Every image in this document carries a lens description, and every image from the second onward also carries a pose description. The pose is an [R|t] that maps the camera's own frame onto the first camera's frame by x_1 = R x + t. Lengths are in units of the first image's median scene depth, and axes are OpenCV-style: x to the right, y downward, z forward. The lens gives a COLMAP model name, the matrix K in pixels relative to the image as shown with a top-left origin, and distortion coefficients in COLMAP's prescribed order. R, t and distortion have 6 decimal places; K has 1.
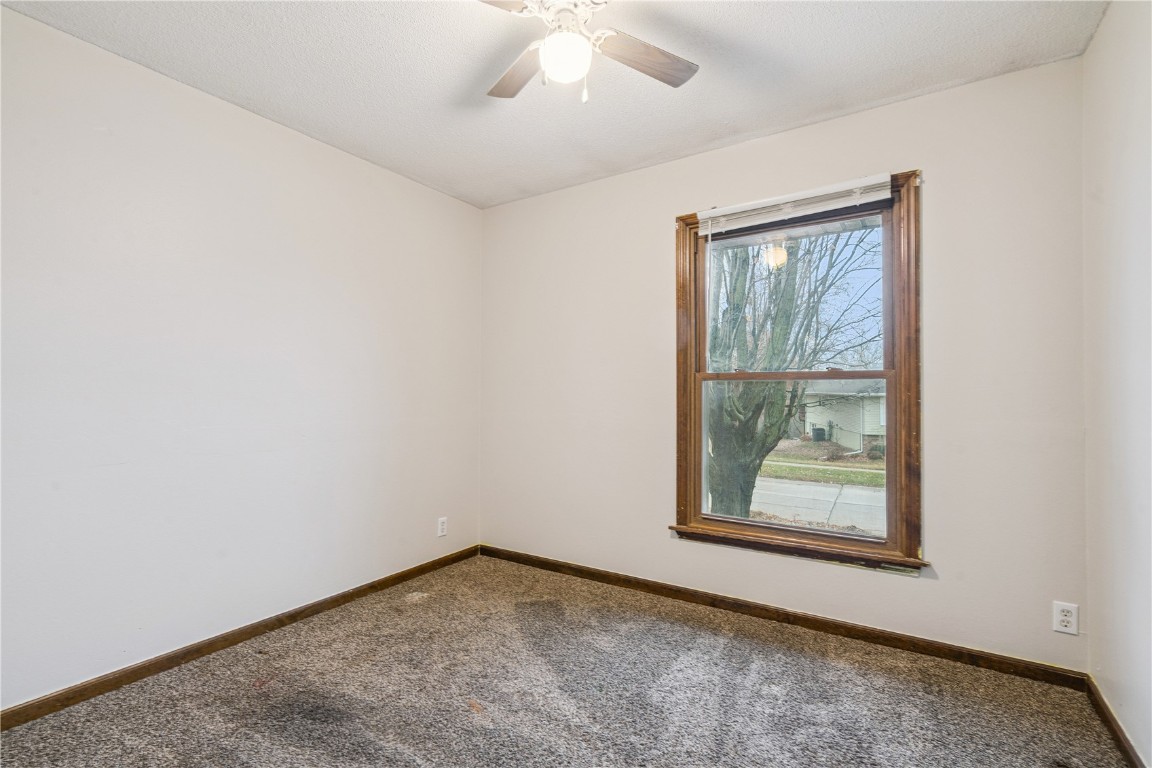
lens RADIAL K [[525.1, 0, 569.5], [0, 525.1, 387.9], [0, 0, 1]] dist [-0.003012, 0.000234]
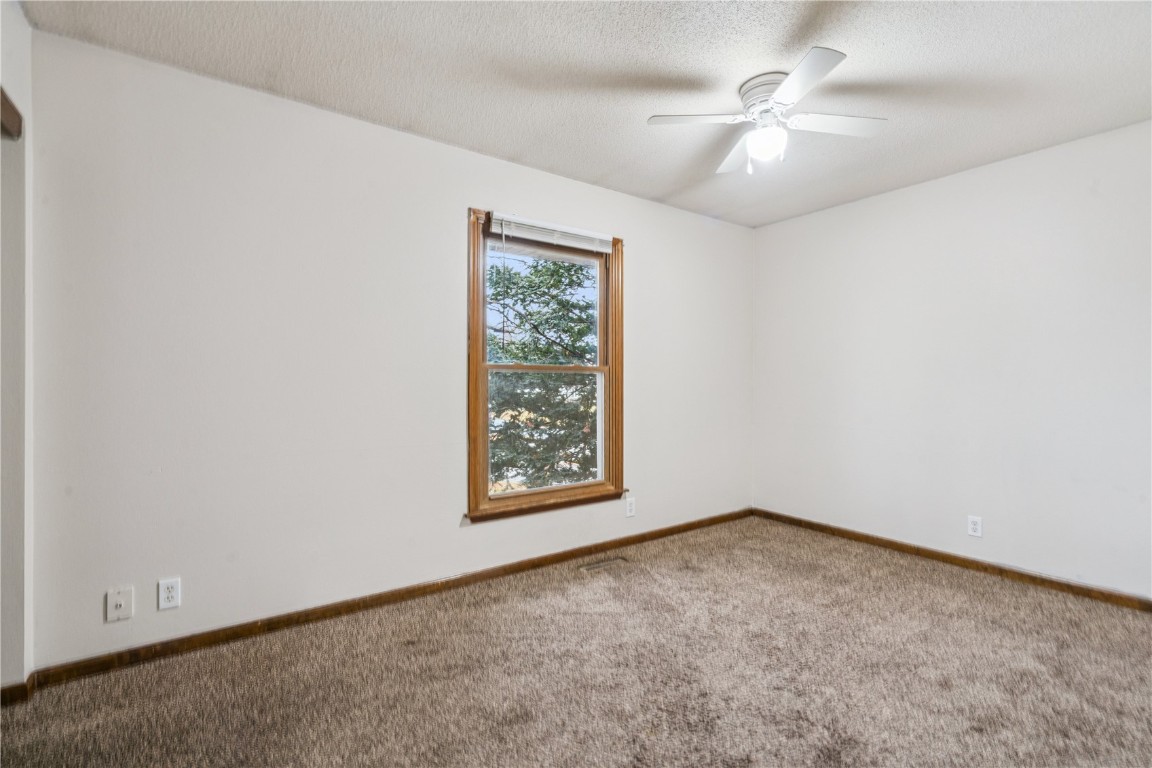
lens RADIAL K [[525.1, 0, 572.2], [0, 525.1, 385.1], [0, 0, 1]] dist [-0.003012, 0.000234]
pose [[0.335366, 0.004673, 0.942076, -0.765162], [-0.014760, 0.999891, 0.000294, 0.017144], [-0.941972, -0.014004, 0.335398, 0.539868]]
